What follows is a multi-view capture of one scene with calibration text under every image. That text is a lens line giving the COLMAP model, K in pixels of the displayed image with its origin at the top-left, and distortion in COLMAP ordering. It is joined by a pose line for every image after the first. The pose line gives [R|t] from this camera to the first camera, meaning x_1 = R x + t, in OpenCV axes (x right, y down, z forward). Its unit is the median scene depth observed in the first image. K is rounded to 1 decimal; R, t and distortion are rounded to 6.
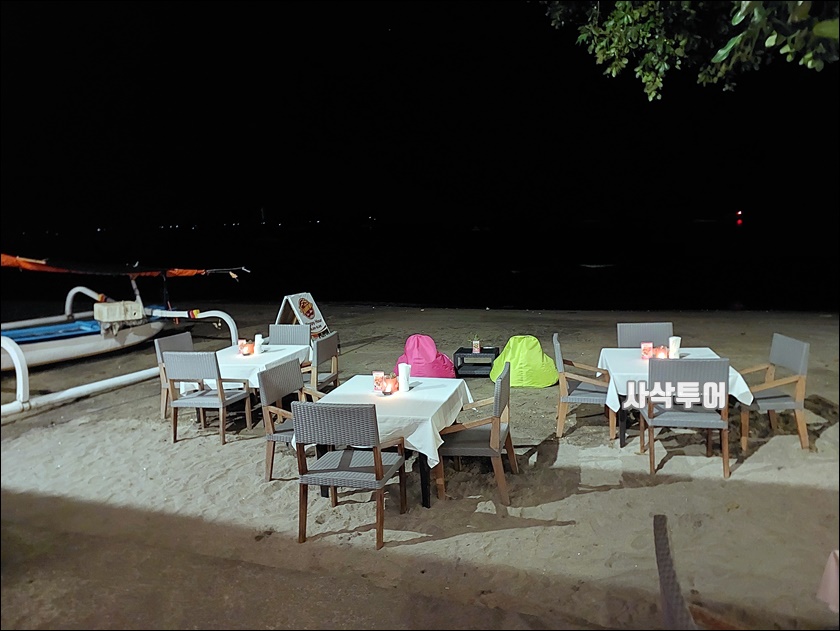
lens RADIAL K [[571.9, 0, 421.2], [0, 571.9, 310.9], [0, 0, 1]] dist [0.093221, -0.079721]
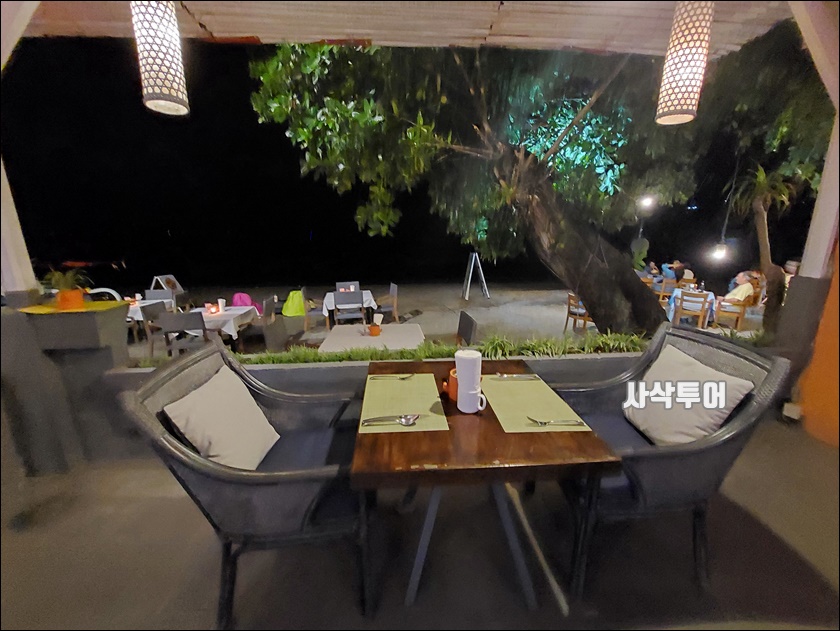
lens RADIAL K [[340.0, 0, 420.3], [0, 340.0, 306.1], [0, 0, 1]] dist [-0.000726, -0.000120]
pose [[0.910720, -0.062456, 0.408275, 0.076039], [0.041447, 0.997331, 0.060112, 0.040099], [-0.410940, -0.037824, 0.910878, -0.297742]]
